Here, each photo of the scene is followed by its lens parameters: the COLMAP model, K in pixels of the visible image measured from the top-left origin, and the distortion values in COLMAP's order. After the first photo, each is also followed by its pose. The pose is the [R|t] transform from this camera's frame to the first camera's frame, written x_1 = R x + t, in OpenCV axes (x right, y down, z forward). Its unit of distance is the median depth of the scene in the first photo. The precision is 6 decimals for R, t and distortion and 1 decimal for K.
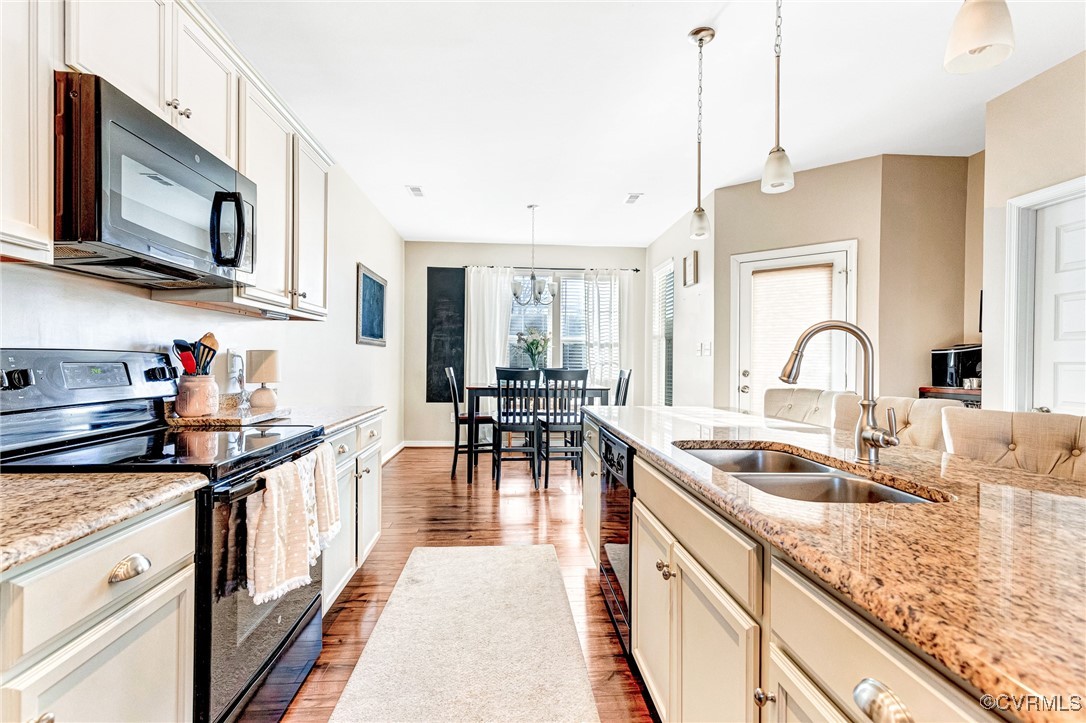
lens RADIAL K [[507.1, 0, 545.1], [0, 507.1, 358.4], [0, 0, 1]] dist [0.000417, 0.000040]
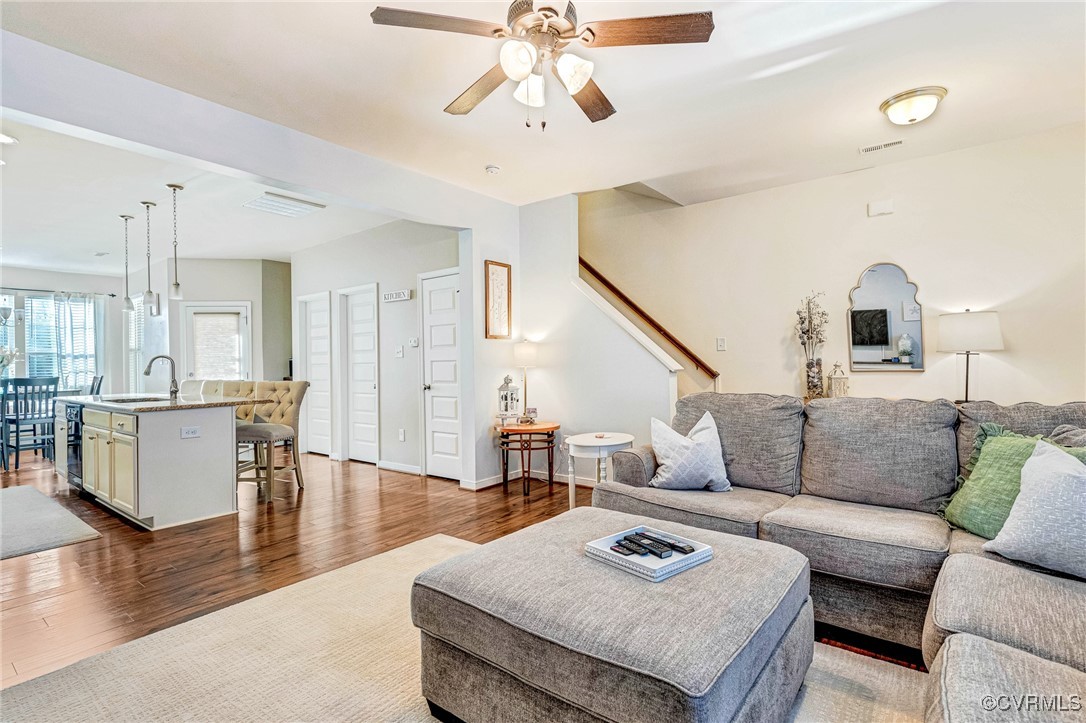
lens RADIAL K [[507.1, 0, 529.9], [0, 507.1, 348.9], [0, 0, 1]] dist [0.000417, 0.000040]
pose [[0.676849, -0.007990, 0.736079, -0.056641], [0.024500, 0.999632, -0.011678, -0.005804], [-0.735714, 0.025938, 0.676795, -0.782300]]
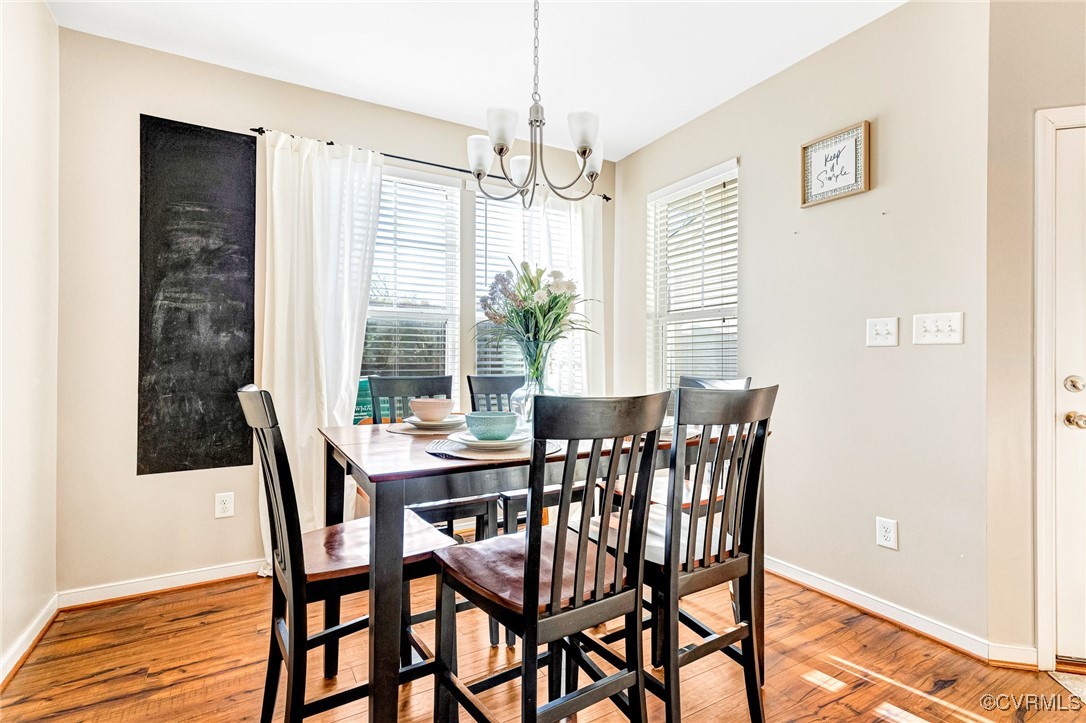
lens RADIAL K [[507.1, 0, 543.8], [0, 507.1, 354.5], [0, 0, 1]] dist [0.000417, 0.000040]
pose [[0.884011, -0.006095, 0.467427, -0.198041], [0.013989, 0.999812, -0.013419, 0.010064], [-0.467258, 0.018402, 0.883930, 0.726171]]
